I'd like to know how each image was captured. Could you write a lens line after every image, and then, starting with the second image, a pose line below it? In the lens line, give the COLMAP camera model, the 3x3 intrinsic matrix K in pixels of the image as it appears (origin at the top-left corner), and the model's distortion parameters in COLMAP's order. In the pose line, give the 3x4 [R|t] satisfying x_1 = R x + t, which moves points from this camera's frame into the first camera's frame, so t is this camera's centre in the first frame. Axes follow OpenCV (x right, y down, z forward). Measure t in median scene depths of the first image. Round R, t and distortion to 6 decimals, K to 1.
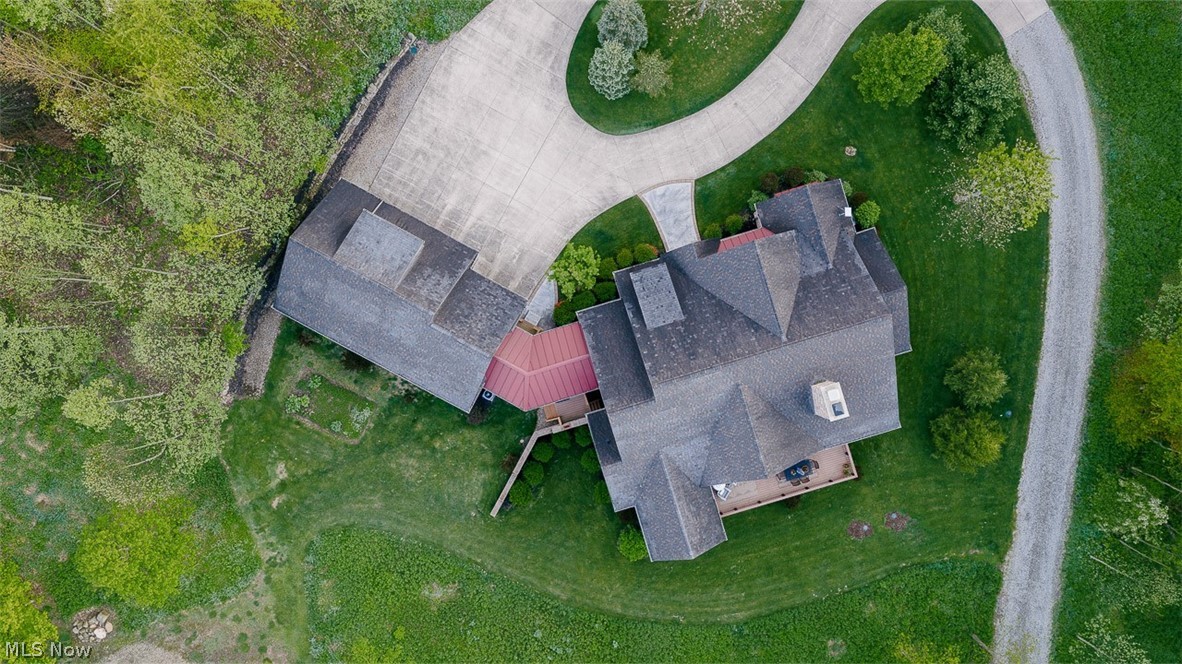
lens RADIAL K [[988.8, 0, 589.3], [0, 988.8, 328.5], [0, 0, 1]] dist [0.008654, -0.027670]
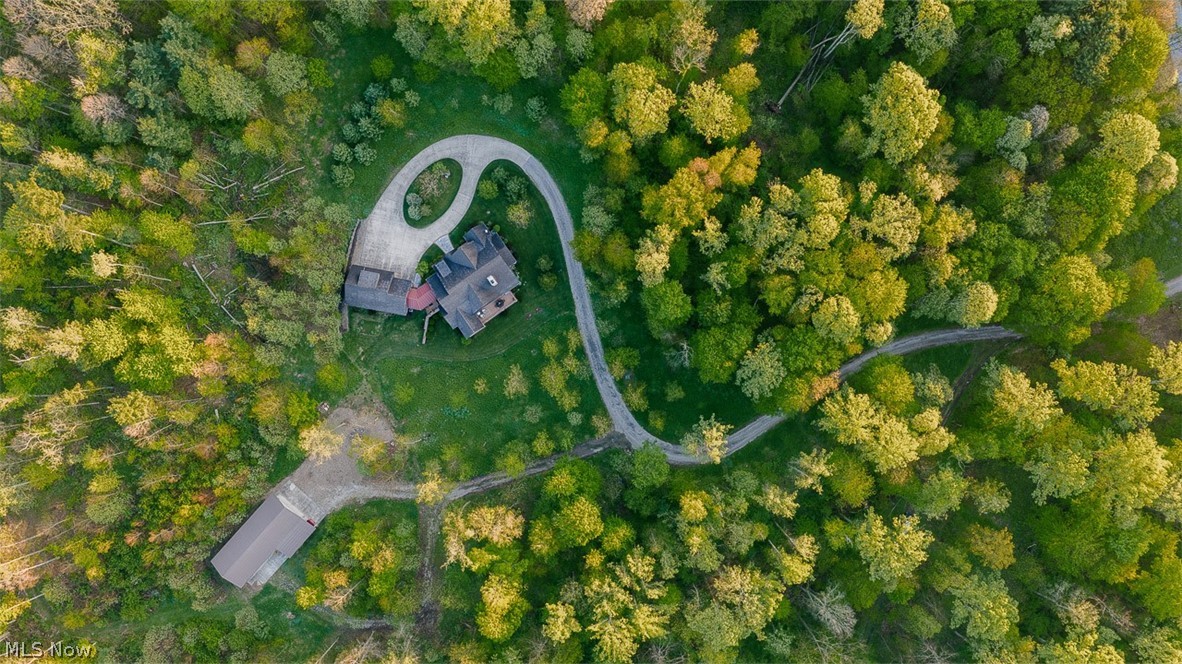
lens RADIAL K [[988.8, 0, 594.2], [0, 988.8, 335.1], [0, 0, 1]] dist [0.008654, -0.027670]
pose [[0.952284, -0.305141, 0.006626, 0.477269], [0.305039, 0.952249, 0.013119, 0.309924], [-0.010313, -0.010471, 0.999892, -2.566825]]
